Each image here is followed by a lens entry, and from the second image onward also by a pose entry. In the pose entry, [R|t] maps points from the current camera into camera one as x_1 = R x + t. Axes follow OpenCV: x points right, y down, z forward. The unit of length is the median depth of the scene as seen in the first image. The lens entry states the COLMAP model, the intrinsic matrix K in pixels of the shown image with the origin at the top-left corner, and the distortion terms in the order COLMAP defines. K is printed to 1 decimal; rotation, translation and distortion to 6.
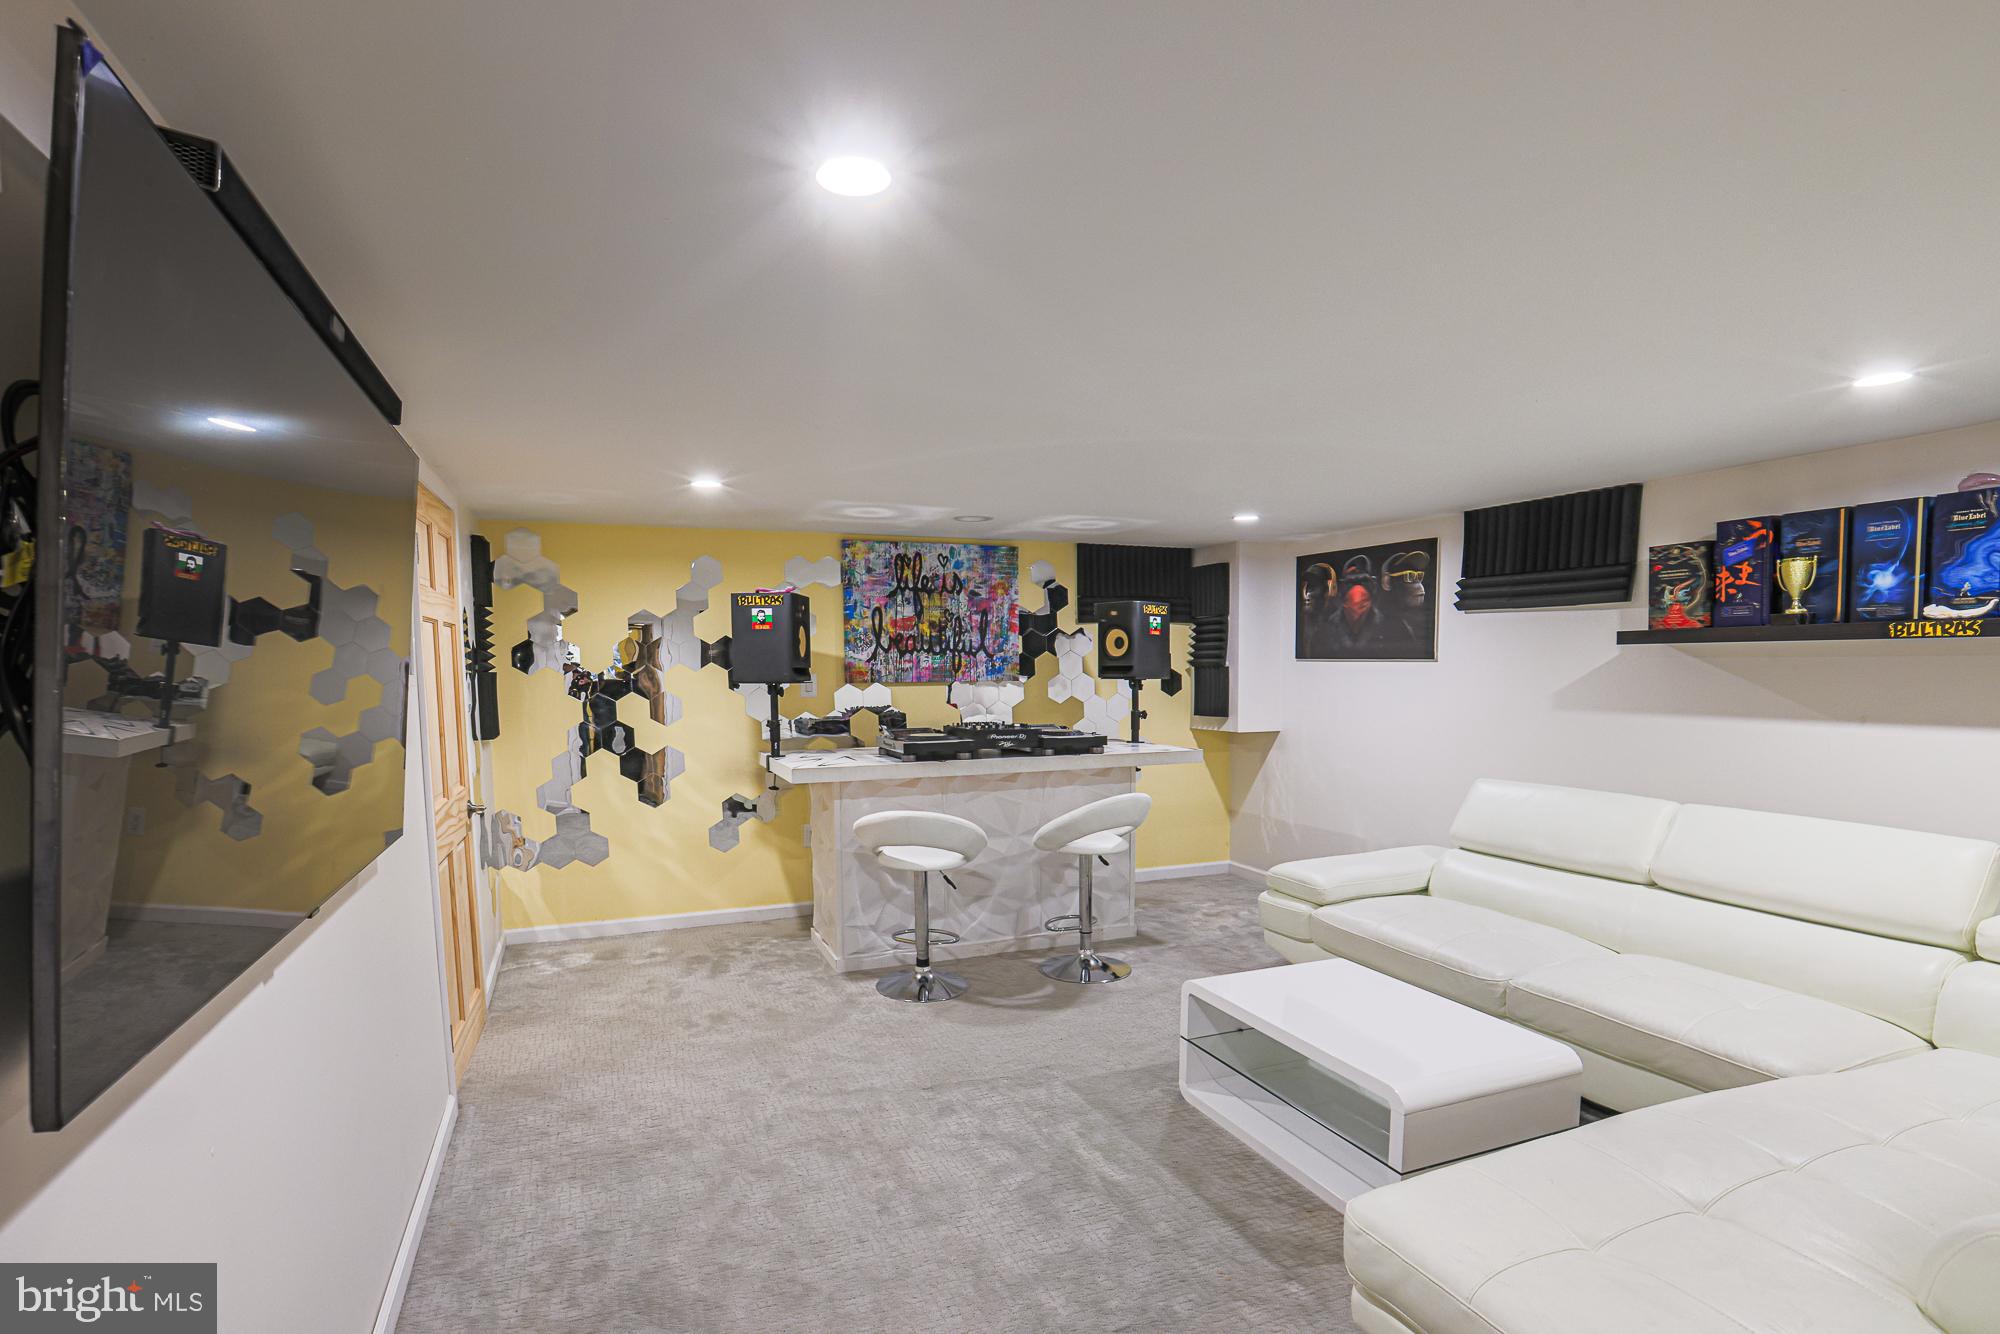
lens RADIAL K [[916.6, 0, 1019.0], [0, 916.6, 655.5], [0, 0, 1]] dist [-0.059691, 0.026922]
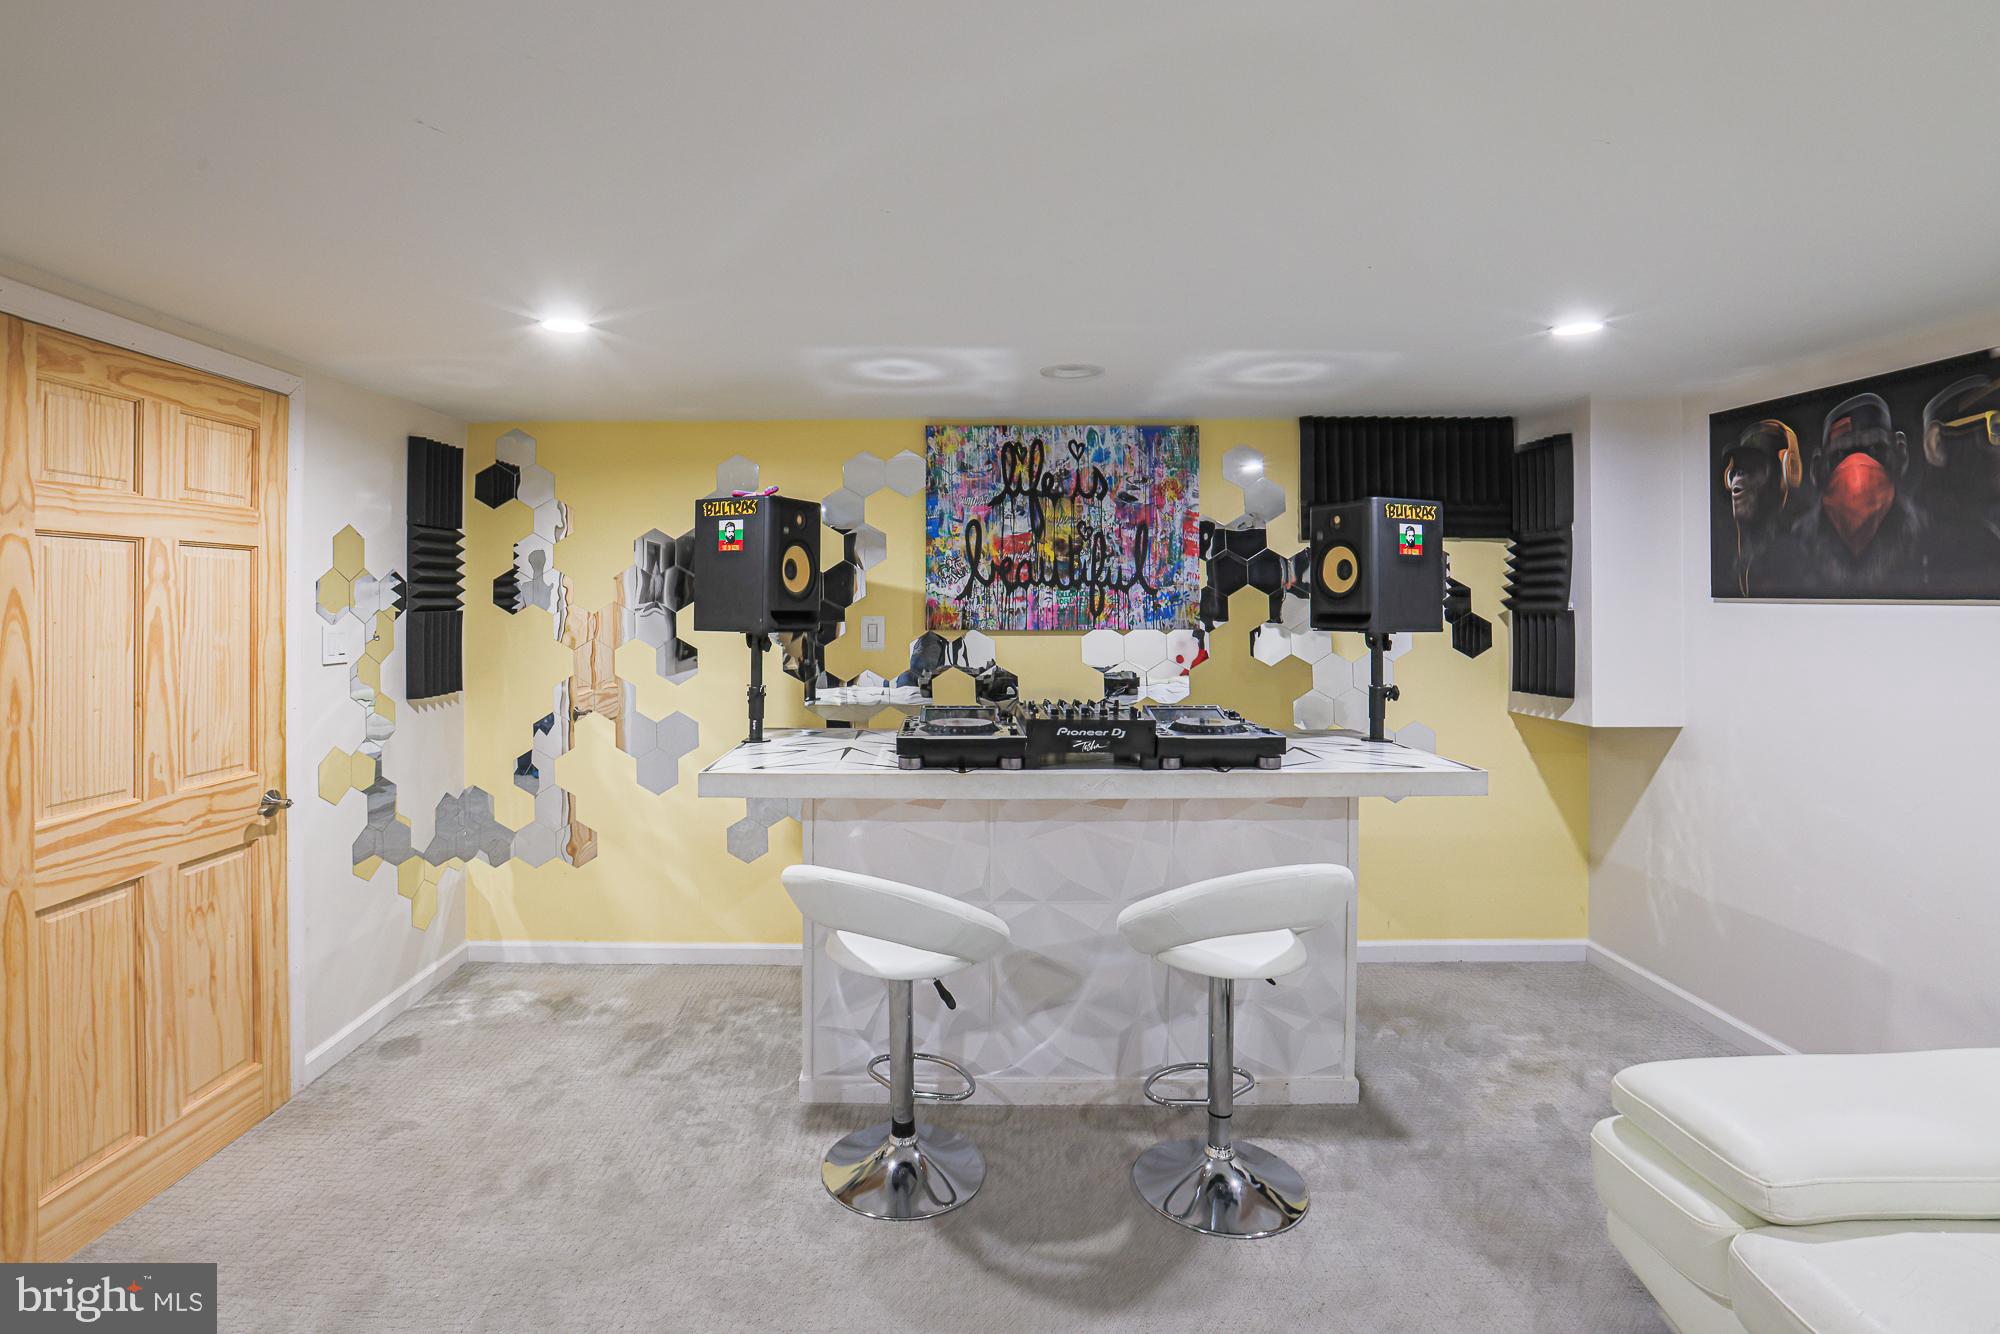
lens RADIAL K [[921.6, 0, 995.1], [0, 921.6, 556.2], [0, 0, 1]] dist [-0.040624, 0.010641]
pose [[0.920414, -0.011615, -0.390772, 0.130382], [-0.002845, 0.999333, -0.036407, -0.000523], [0.390934, 0.034621, 0.919767, 0.364888]]
